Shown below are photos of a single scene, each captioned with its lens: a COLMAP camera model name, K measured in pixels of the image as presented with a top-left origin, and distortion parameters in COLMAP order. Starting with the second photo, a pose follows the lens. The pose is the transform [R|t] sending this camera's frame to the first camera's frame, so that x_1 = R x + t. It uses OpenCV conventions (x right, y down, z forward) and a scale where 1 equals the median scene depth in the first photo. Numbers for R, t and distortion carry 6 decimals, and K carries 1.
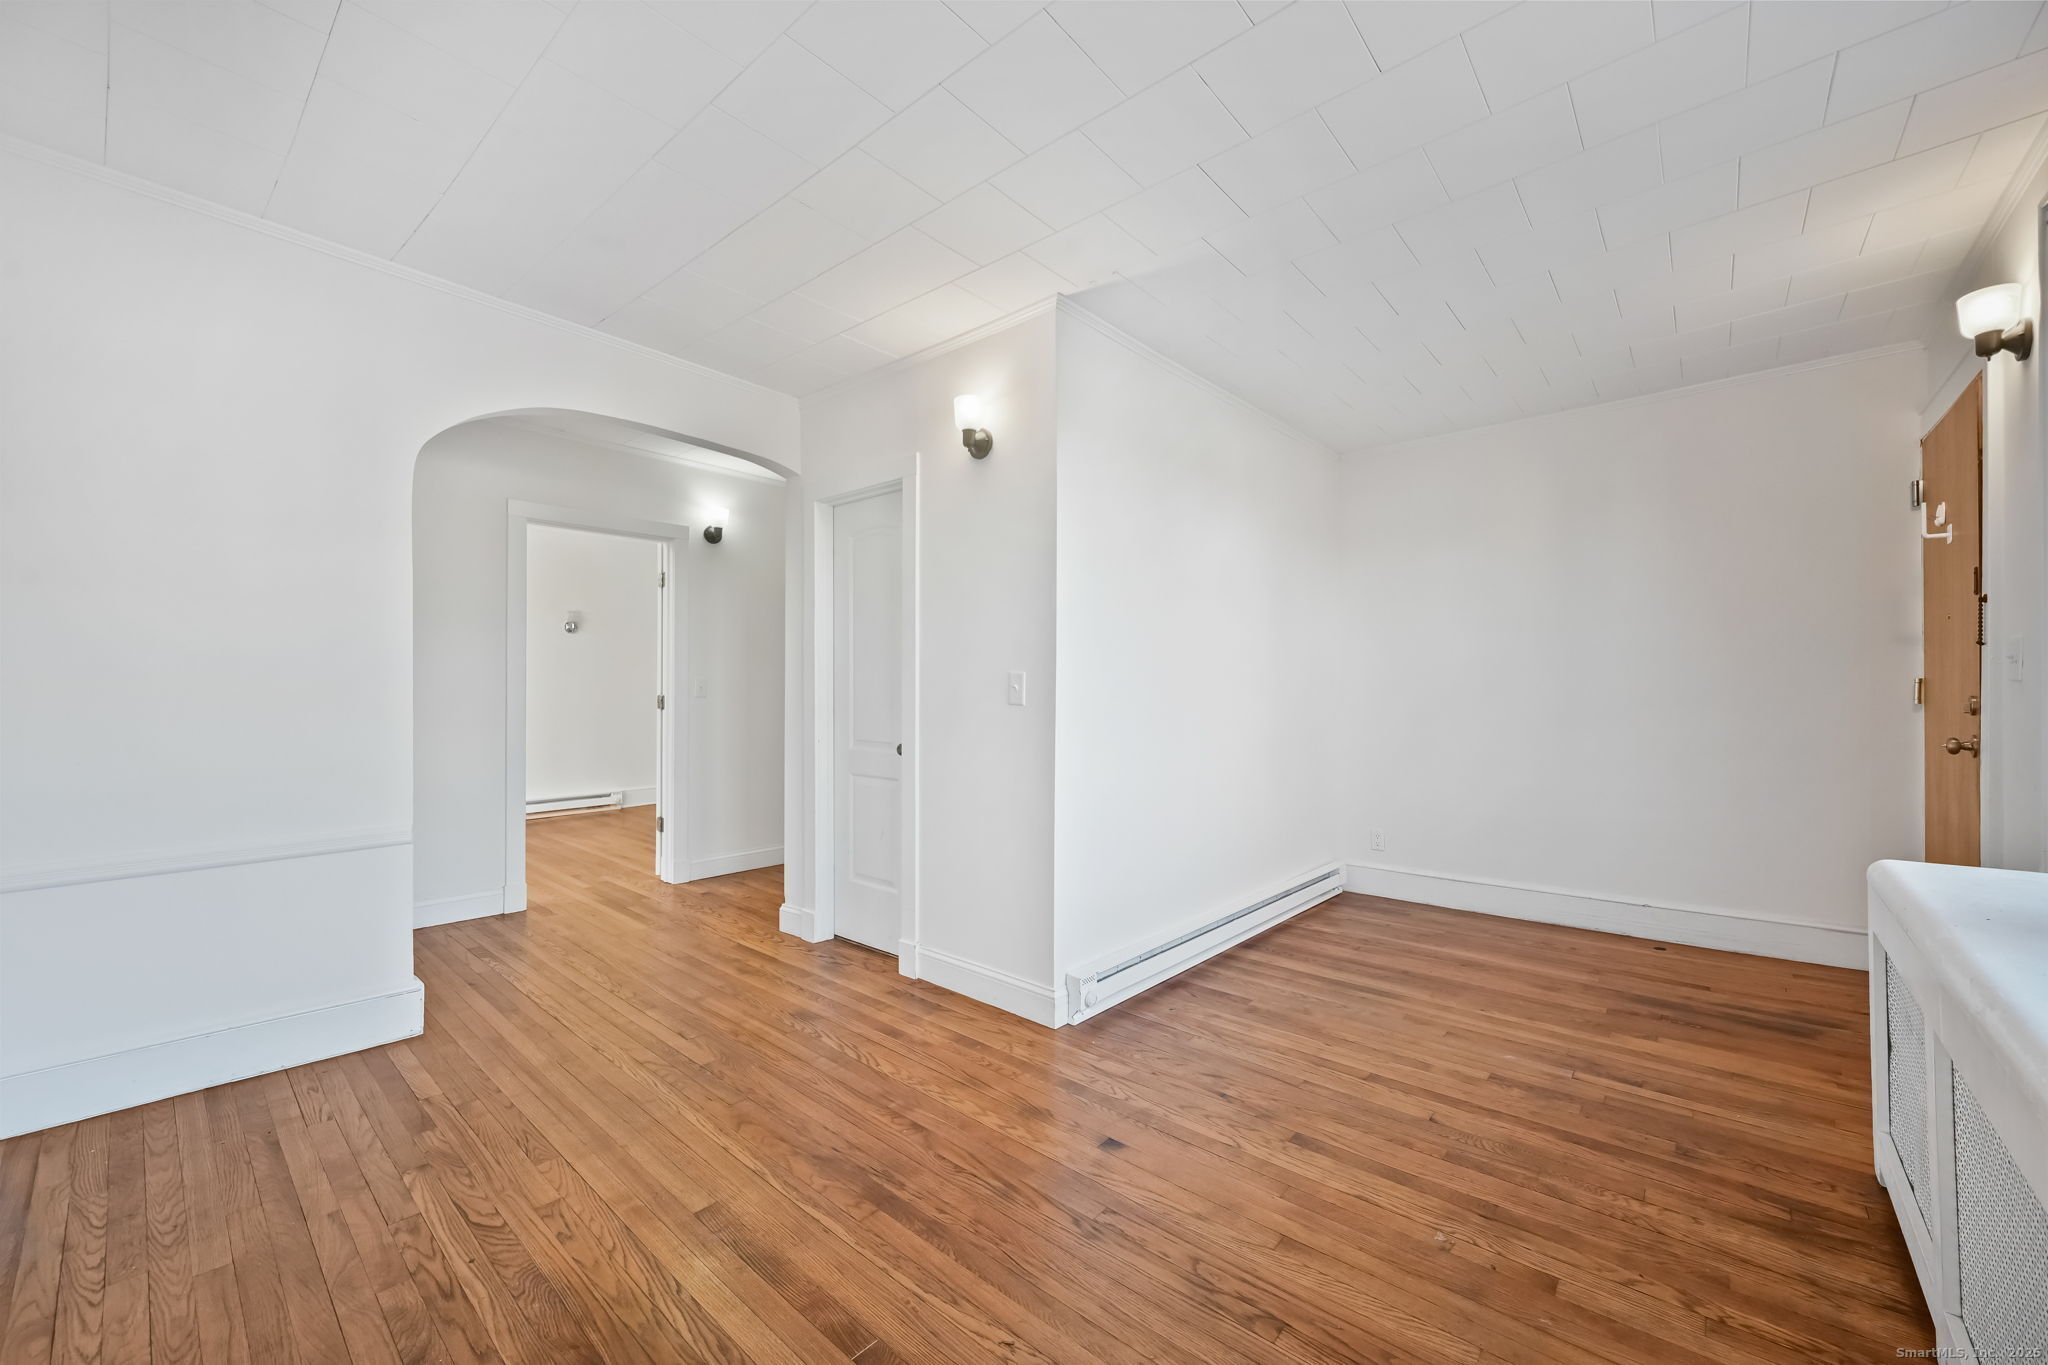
lens RADIAL K [[794.0, 0, 1035.9], [0, 794.0, 682.2], [0, 0, 1]] dist [-0.003595, 0.000246]
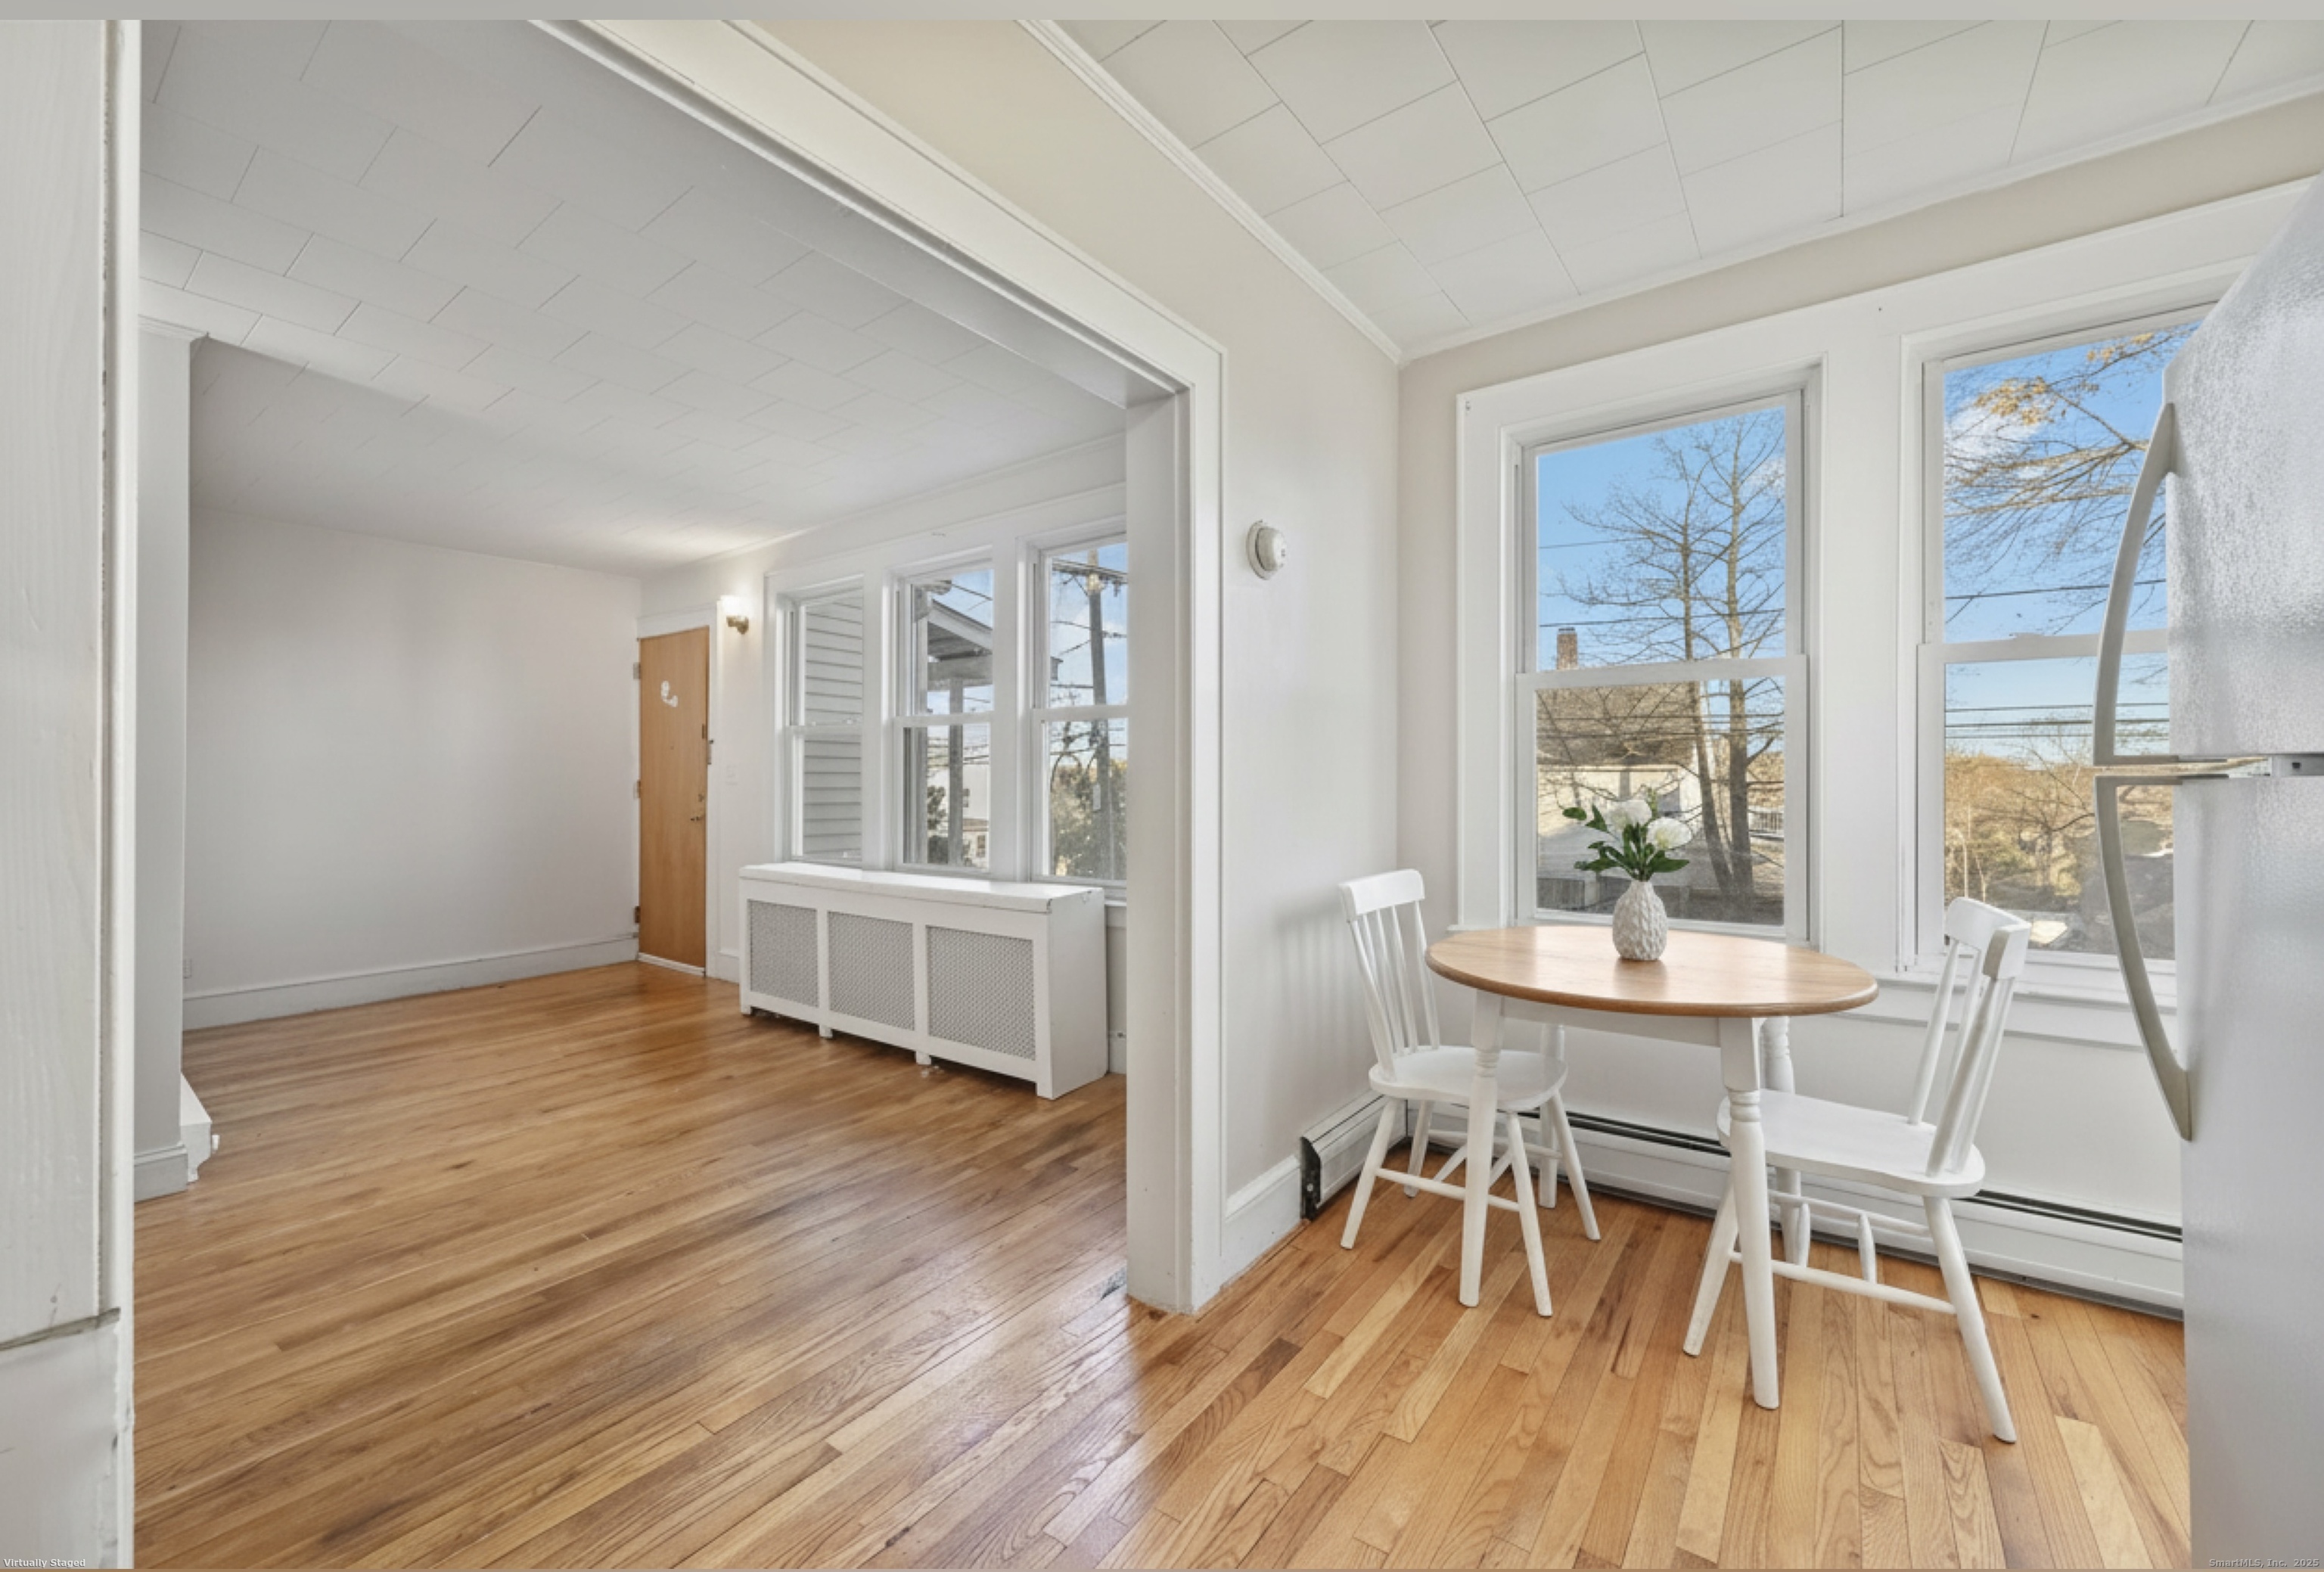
lens RADIAL K [[904.7, 0, 1161.6], [0, 904.7, 784.6], [0, 0, 1]] dist [-0.002238, -0.000249]
pose [[-0.068222, -0.000131, 0.997670, -1.155329], [-0.005261, 0.999986, -0.000228, -0.002464], [-0.997656, -0.005264, -0.068222, 0.028541]]
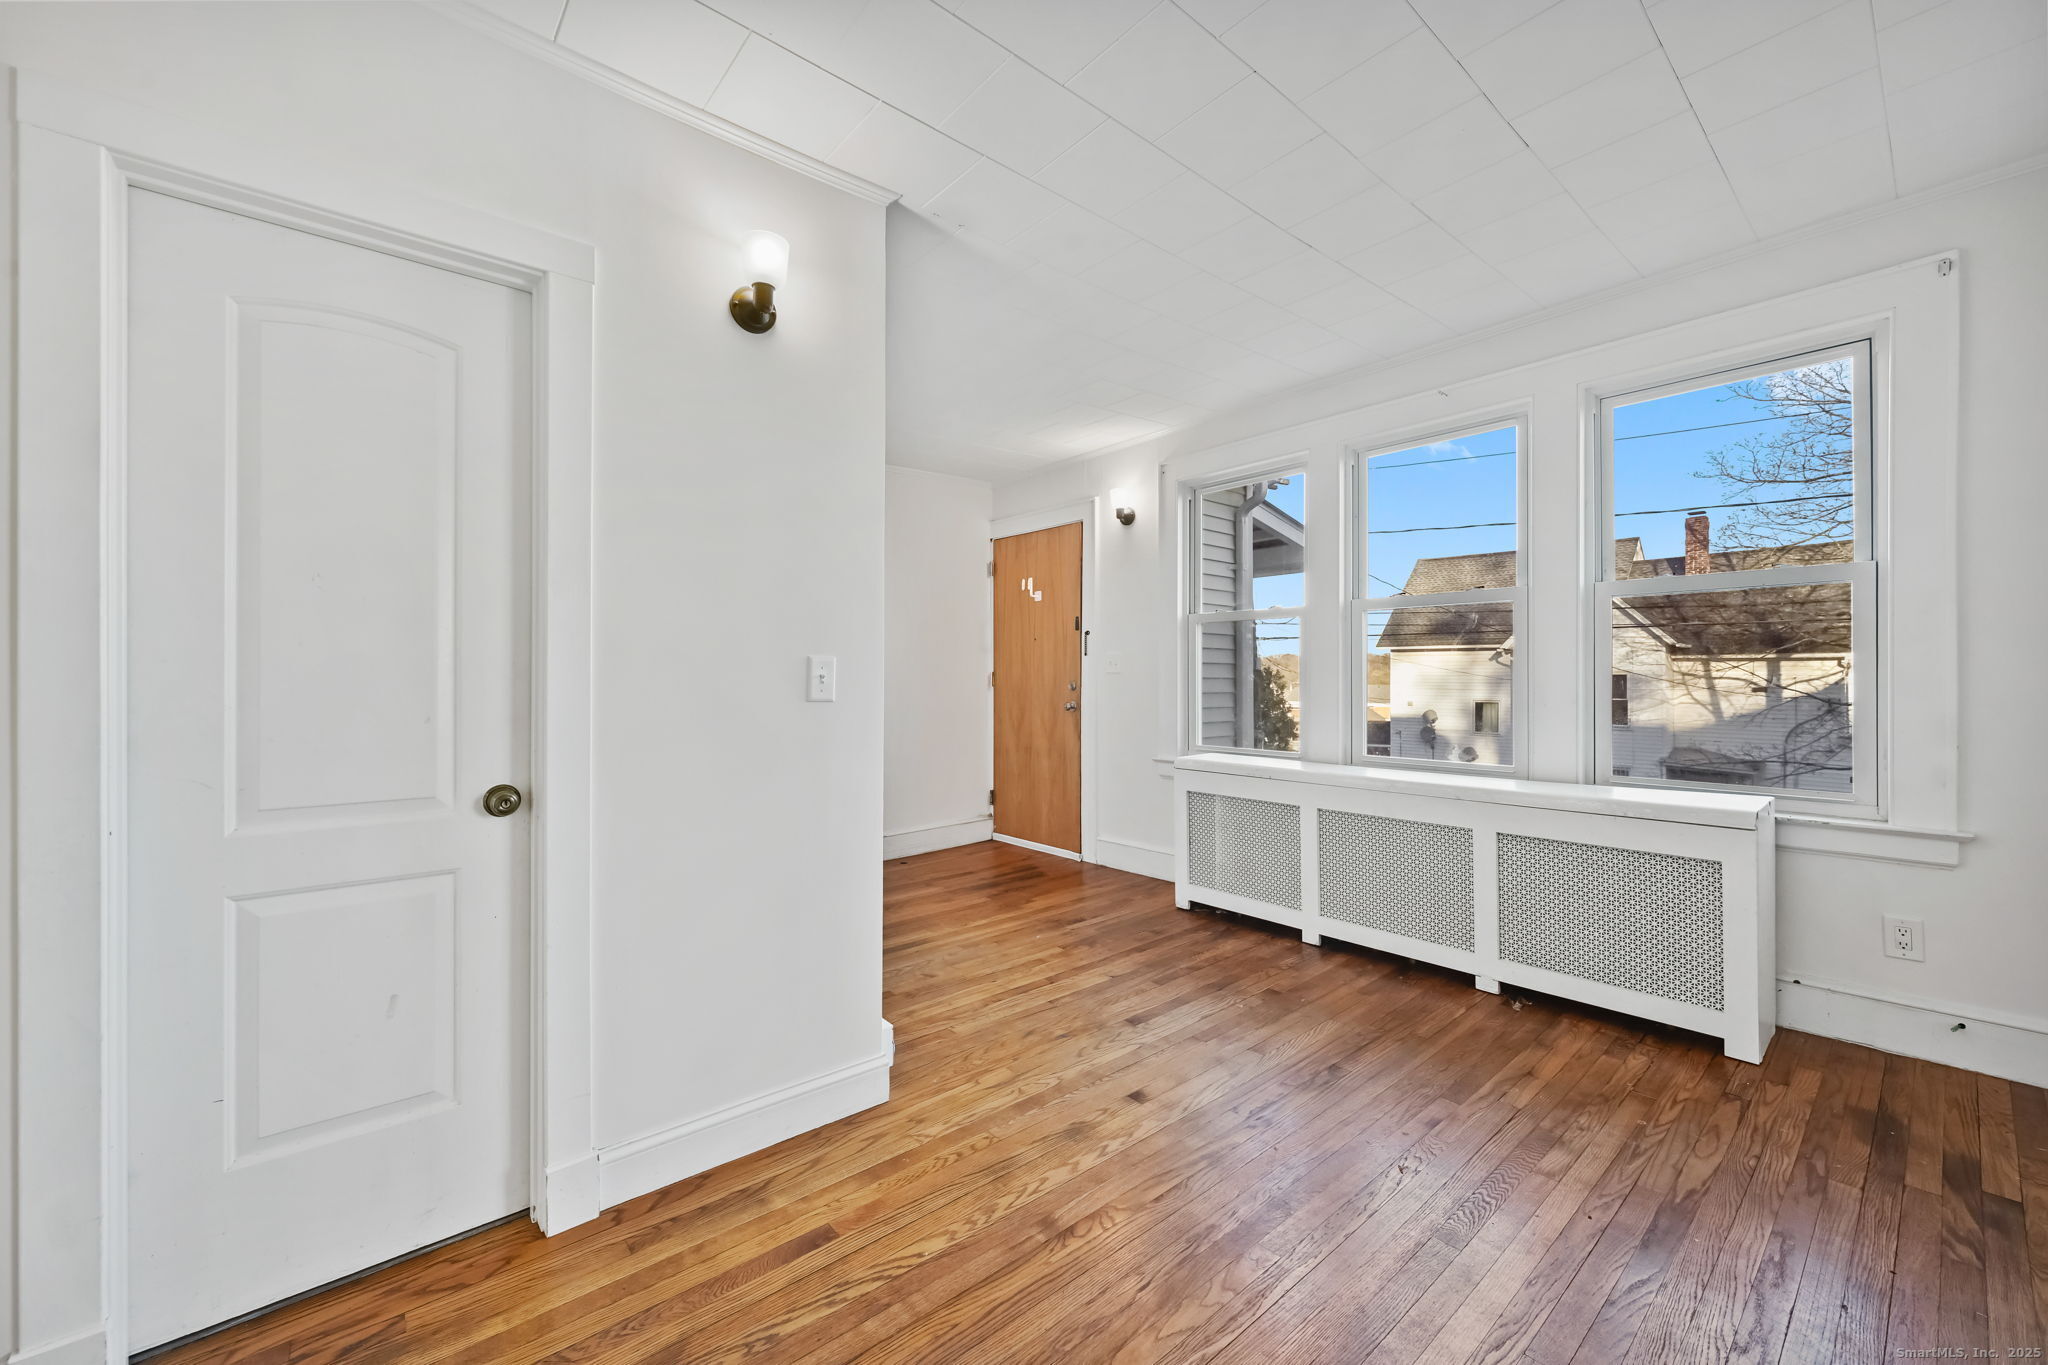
lens RADIAL K [[794.0, 0, 1035.0], [0, 794.0, 675.4], [0, 0, 1]] dist [-0.003595, 0.000246]
pose [[0.154101, 0.001898, 0.988053, -0.854514], [-0.001396, 0.999998, -0.001703, 0.008188], [-0.988054, -0.001117, 0.154104, 0.832428]]
